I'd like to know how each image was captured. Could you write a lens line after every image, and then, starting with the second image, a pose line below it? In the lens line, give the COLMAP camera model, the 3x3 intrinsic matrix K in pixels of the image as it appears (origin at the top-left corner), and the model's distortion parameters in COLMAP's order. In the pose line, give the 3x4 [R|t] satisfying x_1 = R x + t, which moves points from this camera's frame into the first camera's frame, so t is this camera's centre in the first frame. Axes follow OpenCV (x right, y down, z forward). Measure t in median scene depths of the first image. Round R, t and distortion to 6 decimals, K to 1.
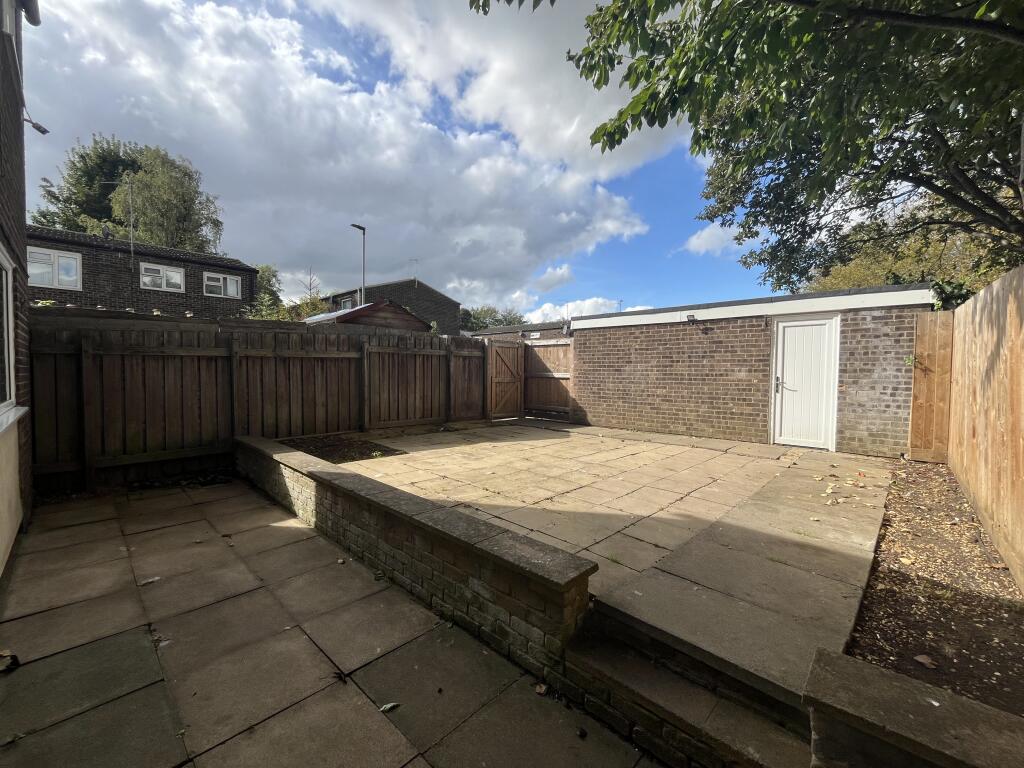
lens RADIAL K [[418.5, 0, 516.1], [0, 418.5, 386.0], [0, 0, 1]] dist [-0.000244, -0.000080]
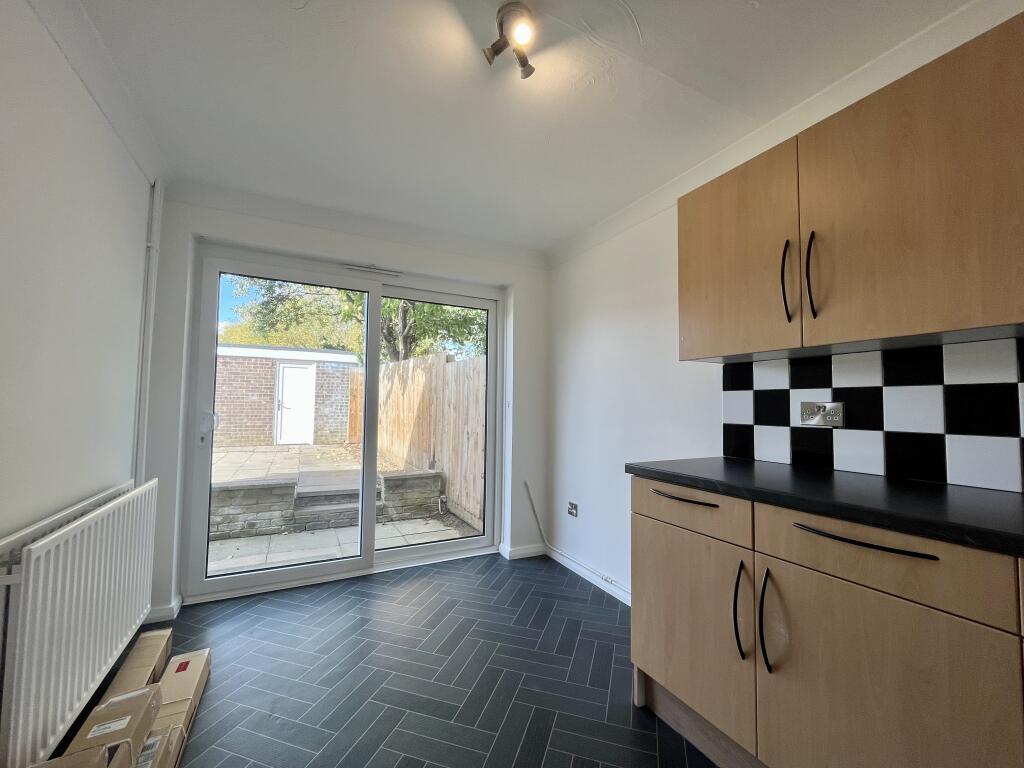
lens RADIAL K [[418.5, 0, 507.1], [0, 418.5, 384.3], [0, 0, 1]] dist [-0.000244, -0.000080]
pose [[0.338163, 0.042153, 0.940143, -0.506604], [0.023110, 0.998323, -0.053074, 0.021500], [-0.940804, 0.039674, 0.336622, -0.273842]]
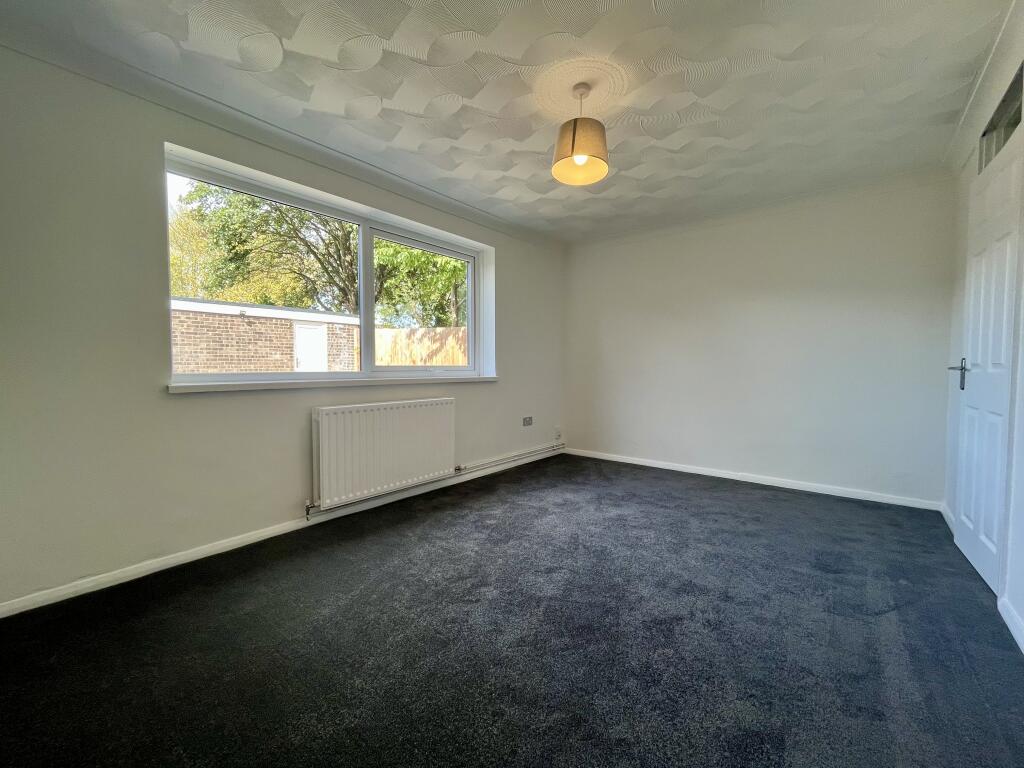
lens RADIAL K [[418.5, 0, 513.9], [0, 418.5, 381.5], [0, 0, 1]] dist [-0.000244, -0.000080]
pose [[-0.081060, -0.056300, 0.995118, -1.048263], [0.025223, 0.997968, 0.058516, -0.004276], [-0.996390, 0.029843, -0.079475, 0.291917]]
